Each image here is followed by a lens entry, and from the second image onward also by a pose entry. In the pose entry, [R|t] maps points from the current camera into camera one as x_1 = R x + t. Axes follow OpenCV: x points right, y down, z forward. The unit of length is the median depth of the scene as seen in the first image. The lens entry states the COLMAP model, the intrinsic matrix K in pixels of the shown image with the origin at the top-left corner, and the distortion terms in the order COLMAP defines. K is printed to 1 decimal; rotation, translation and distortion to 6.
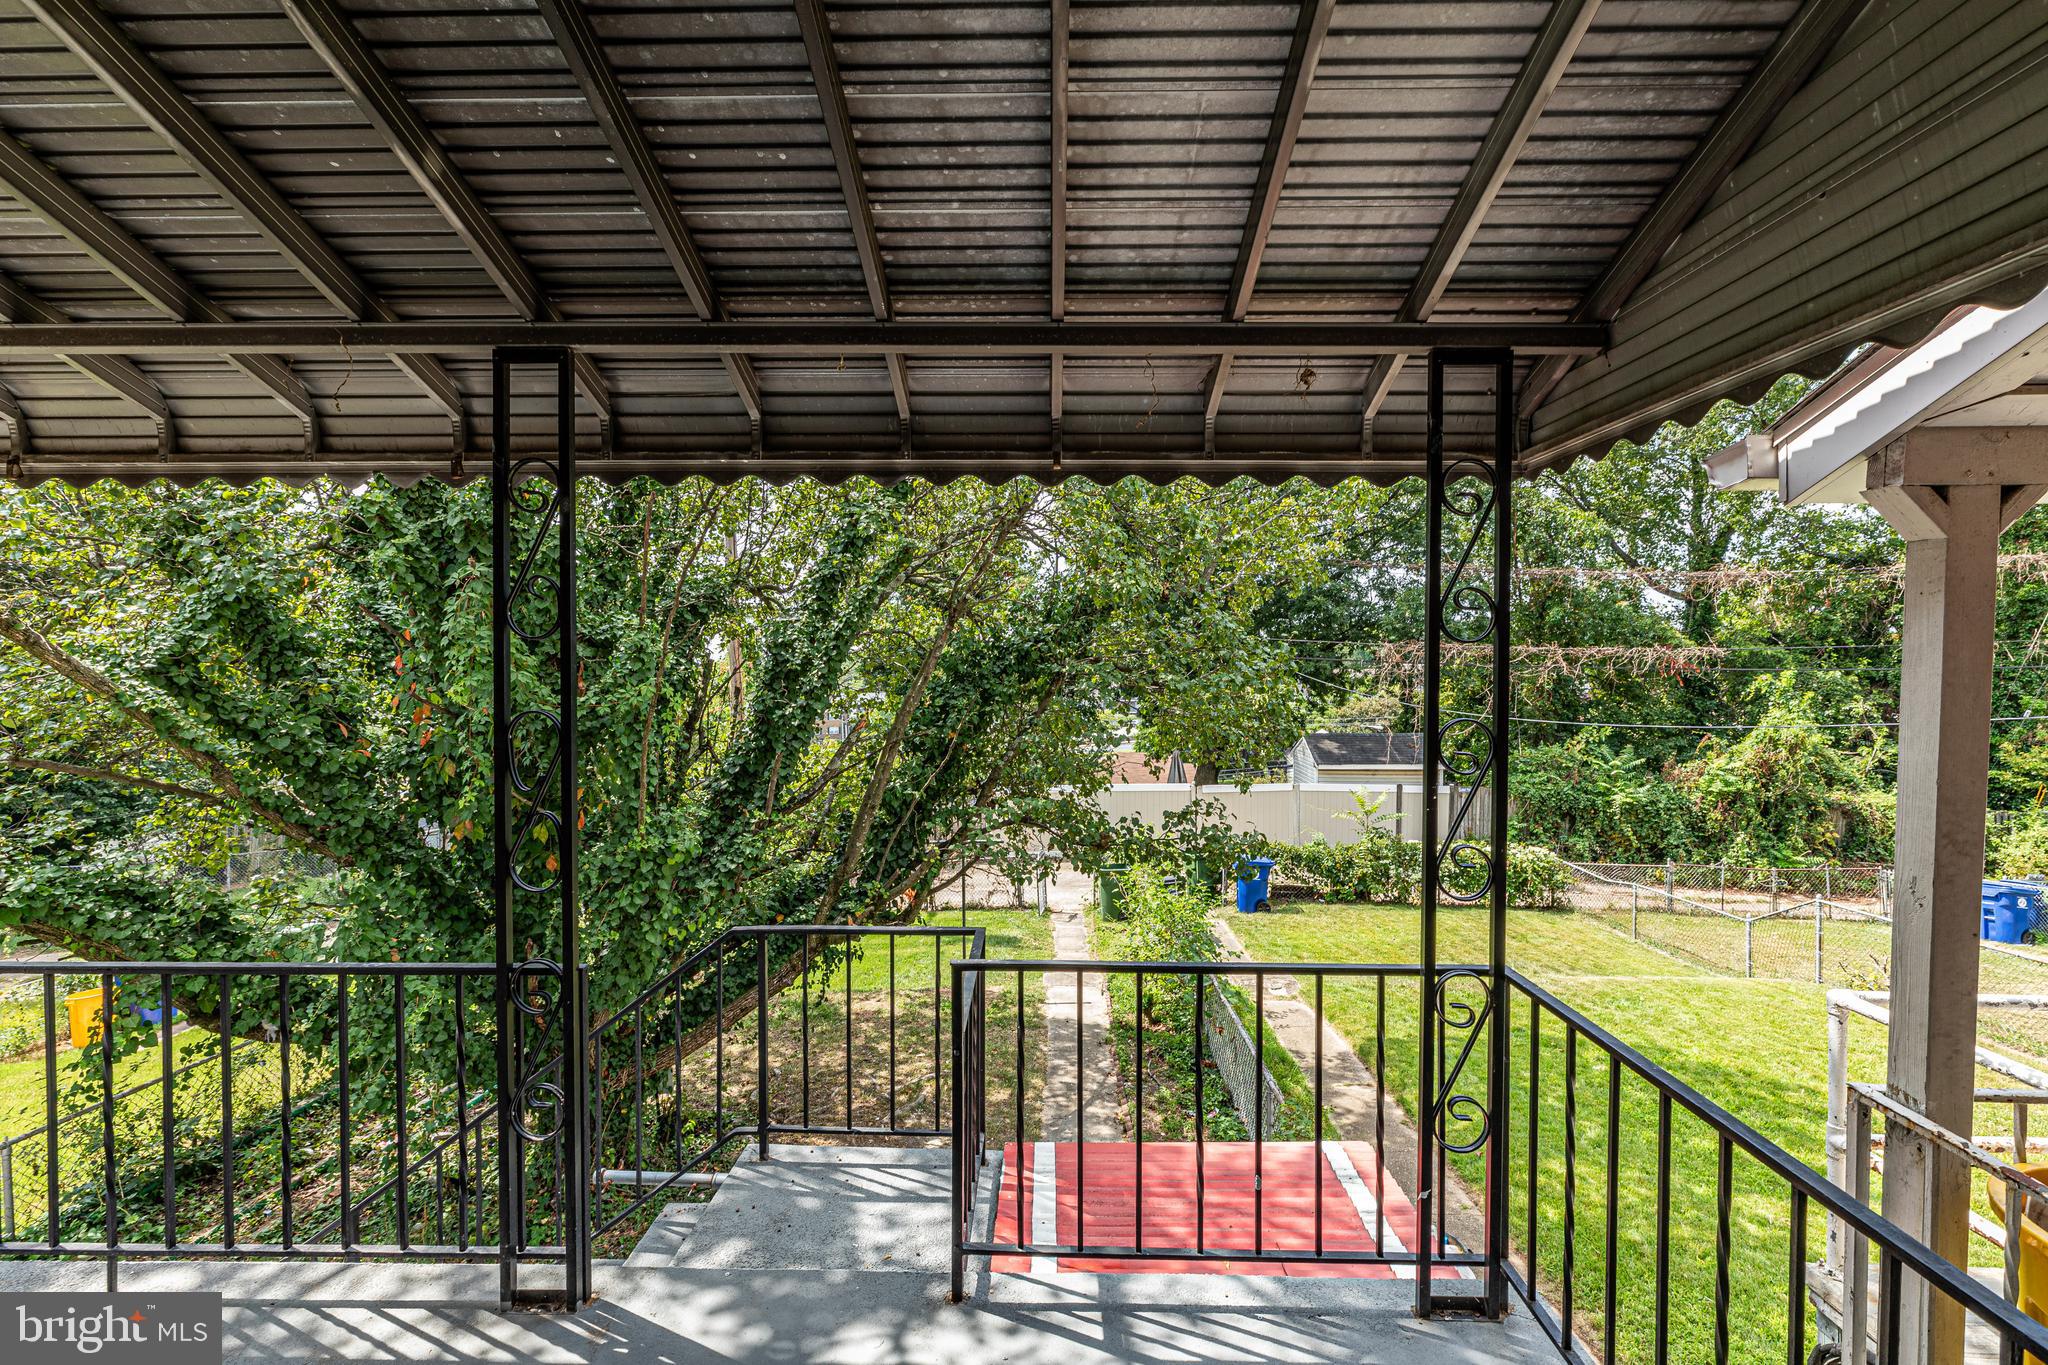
lens RADIAL K [[907.8, 0, 1041.3], [0, 907.8, 673.8], [0, 0, 1]] dist [0.004975, -0.000724]
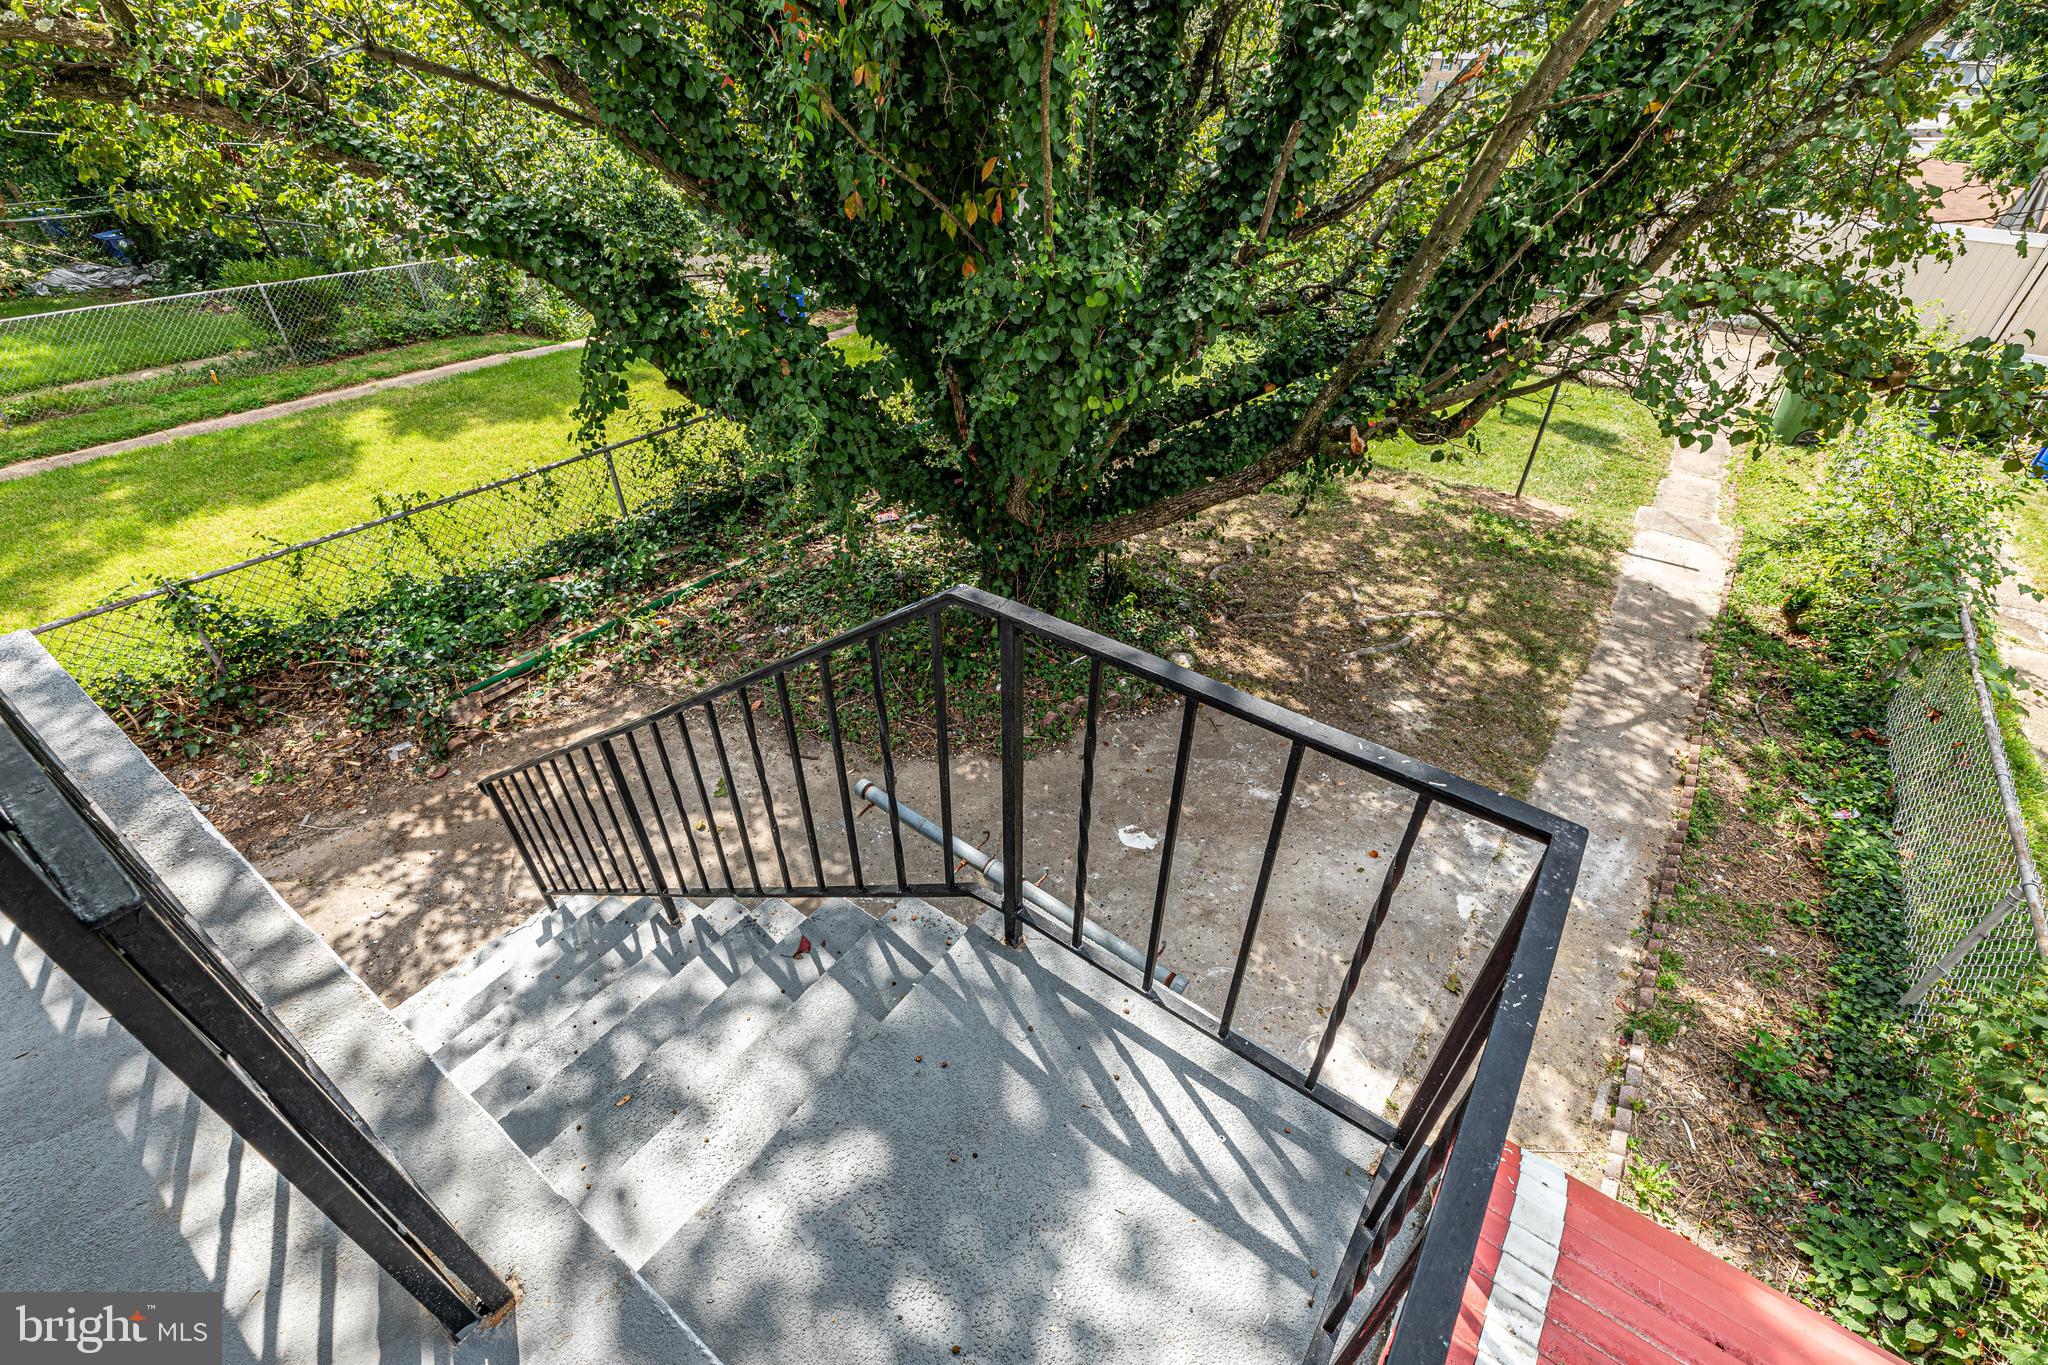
lens RADIAL K [[907.8, 0, 1025.3], [0, 907.8, 675.7], [0, 0, 1]] dist [0.004975, -0.000724]
pose [[0.818400, 0.361234, -0.446913, -0.060386], [-0.021886, 0.796745, 0.603919, 0.028797], [0.574232, -0.484467, 0.659962, 0.424354]]
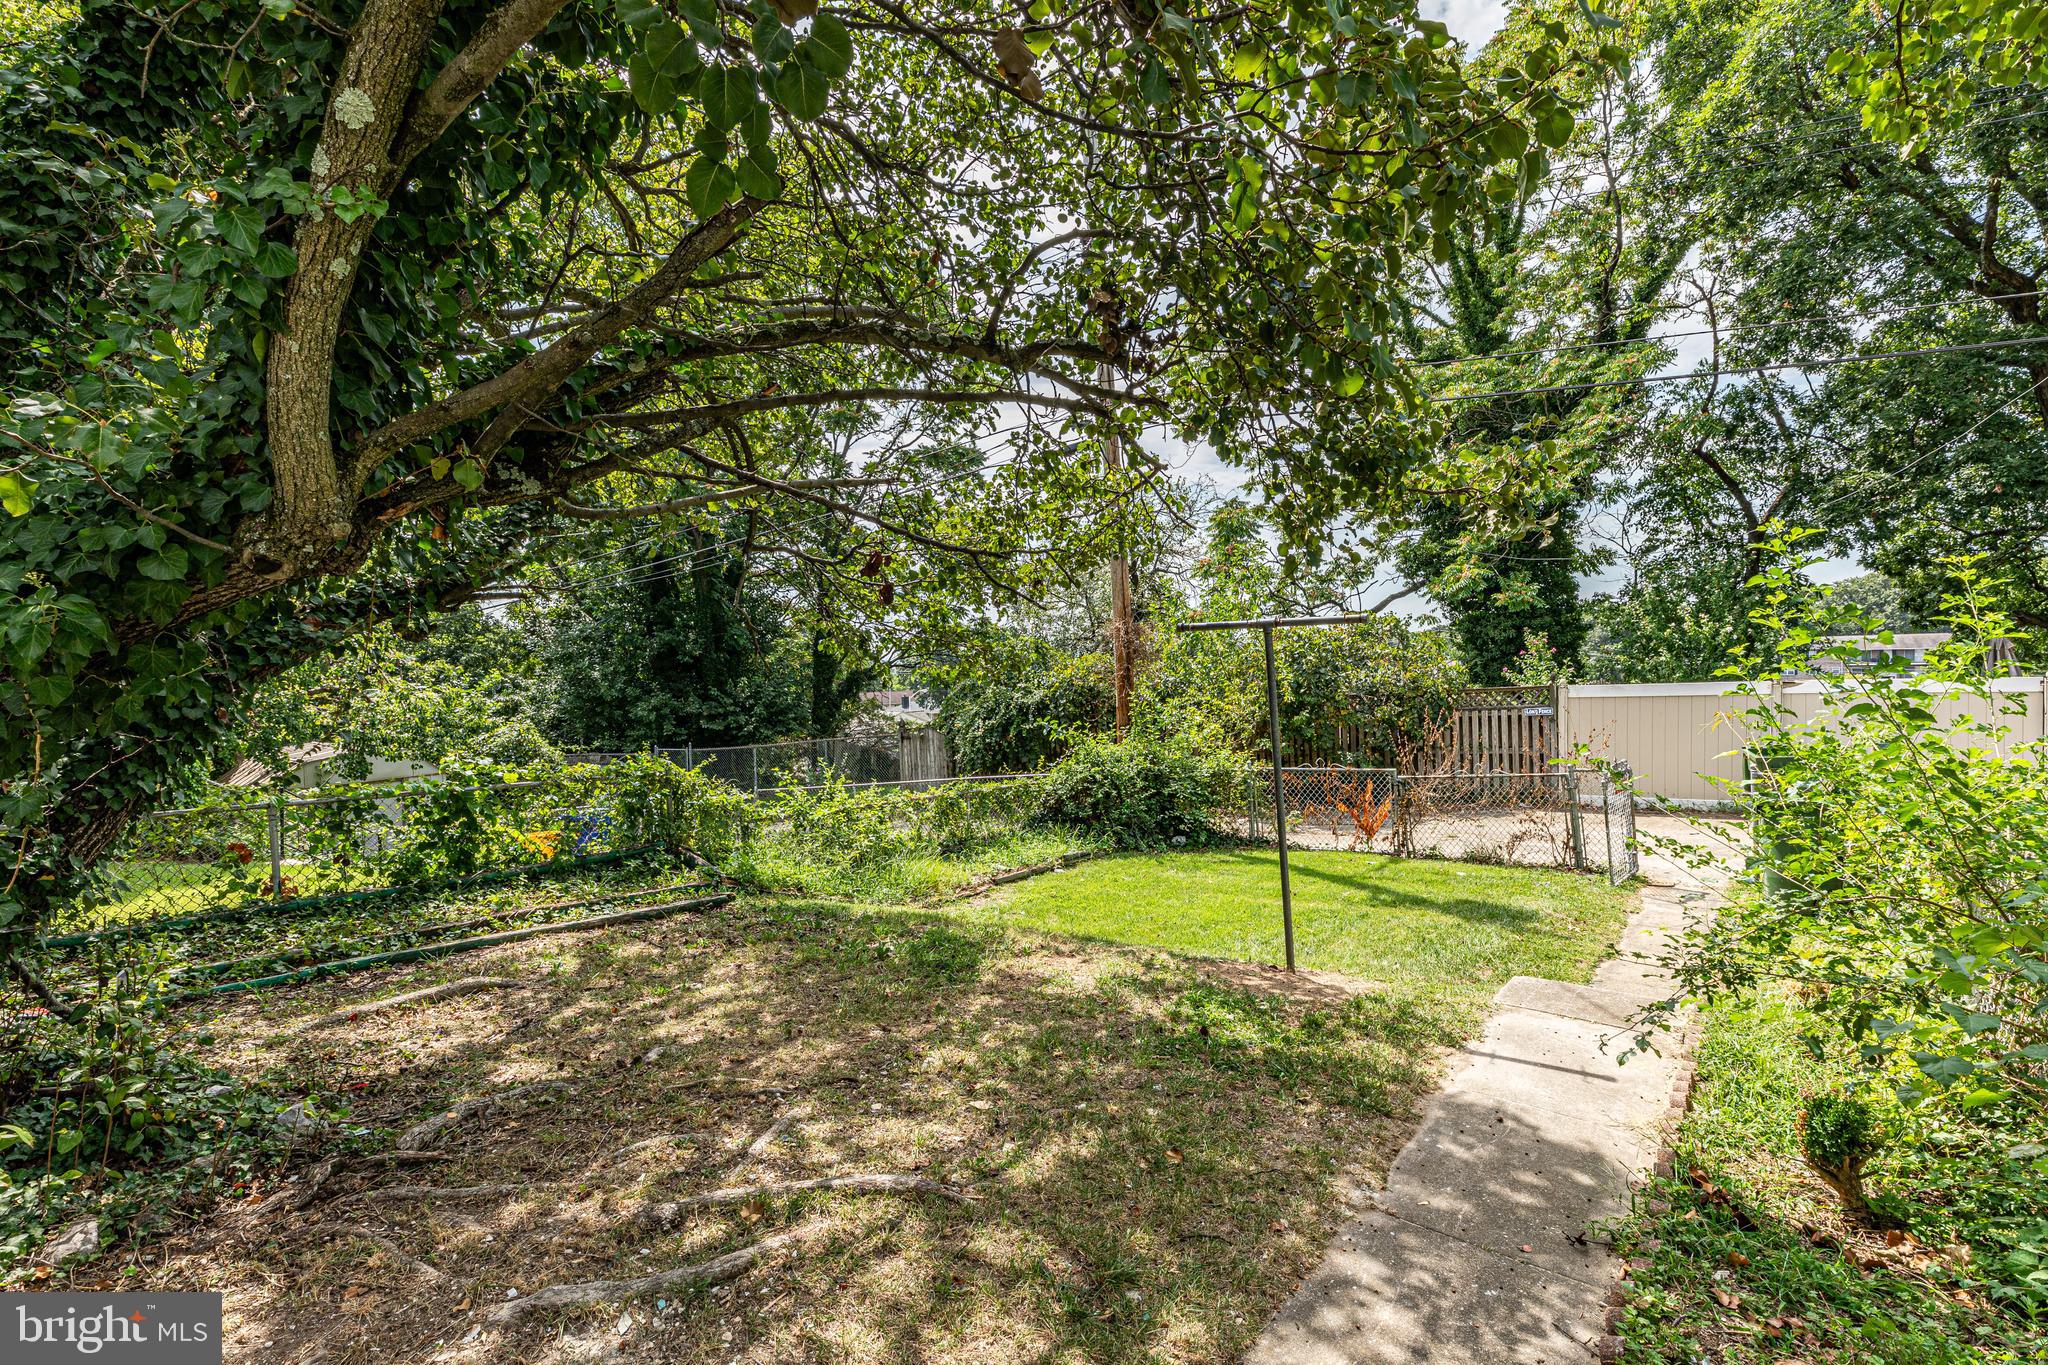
lens RADIAL K [[907.8, 0, 1035.3], [0, 907.8, 682.6], [0, 0, 1]] dist [0.004975, -0.000724]
pose [[0.786025, -0.013618, -0.618044, 0.202327], [0.030363, 0.999401, 0.016595, 0.444944], [0.617448, -0.031810, 0.785968, 1.328033]]
